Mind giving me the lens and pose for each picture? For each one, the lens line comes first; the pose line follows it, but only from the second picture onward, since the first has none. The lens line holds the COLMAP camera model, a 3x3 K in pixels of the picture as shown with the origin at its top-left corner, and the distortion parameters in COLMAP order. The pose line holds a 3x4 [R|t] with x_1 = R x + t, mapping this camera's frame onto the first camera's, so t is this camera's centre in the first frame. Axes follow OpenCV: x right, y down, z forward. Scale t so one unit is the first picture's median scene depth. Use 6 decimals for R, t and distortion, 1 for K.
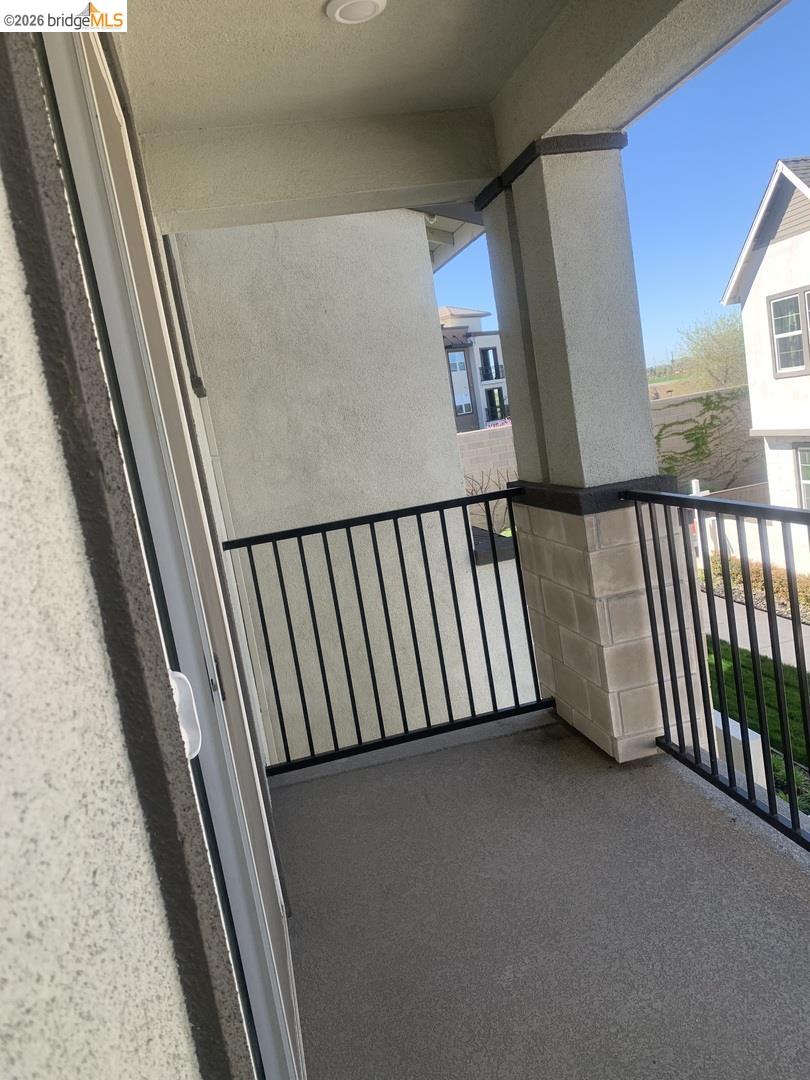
lens RADIAL K [[834.6, 0, 405.9], [0, 834.6, 539.4], [0, 0, 1]] dist [0.010141, 0.006331]
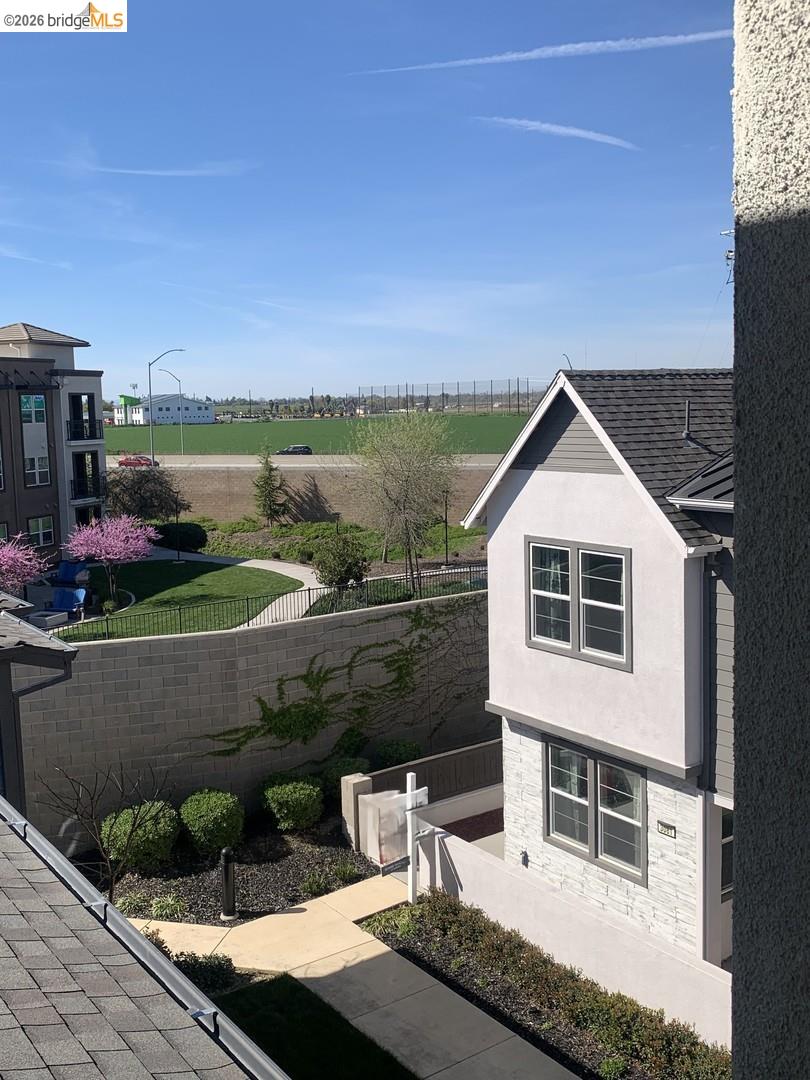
lens RADIAL K [[1106.6, 0, 406.6], [0, 1106.6, 539.3], [0, 0, 1]] dist [0.066248, 0.000000]
pose [[0.913145, 0.087246, 0.398188, -0.032450], [-0.066542, 0.995628, -0.065551, -0.168098], [-0.402166, 0.033362, 0.914959, 0.129942]]
